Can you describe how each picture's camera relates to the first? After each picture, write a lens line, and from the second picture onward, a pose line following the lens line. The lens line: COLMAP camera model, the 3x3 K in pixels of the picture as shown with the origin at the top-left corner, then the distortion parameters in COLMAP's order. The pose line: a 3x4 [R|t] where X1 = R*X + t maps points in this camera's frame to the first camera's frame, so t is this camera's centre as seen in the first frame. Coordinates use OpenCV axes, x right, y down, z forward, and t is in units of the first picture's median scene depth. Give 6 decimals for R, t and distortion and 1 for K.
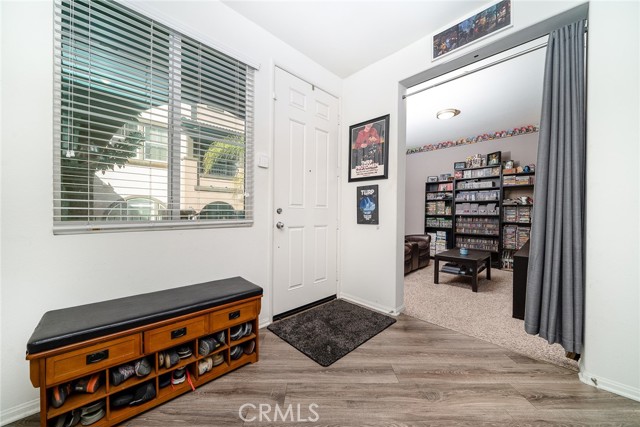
lens RADIAL K [[238.5, 0, 320.7], [0, 238.5, 213.7], [0, 0, 1]] dist [0.000871, 0.000002]
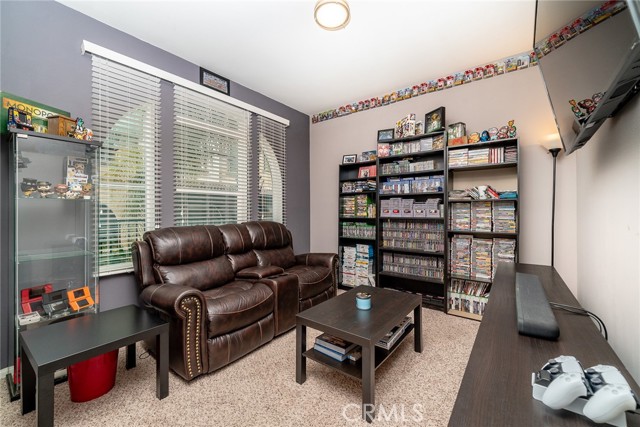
lens RADIAL K [[268.9, 0, 319.4], [0, 268.9, 211.3], [0, 0, 1]] dist [-0.002782, -0.000069]
pose [[0.992806, -0.017901, 0.118392, 0.341324], [0.017305, 0.999832, 0.006056, -0.018398], [-0.118480, -0.003964, 0.992949, 0.358405]]
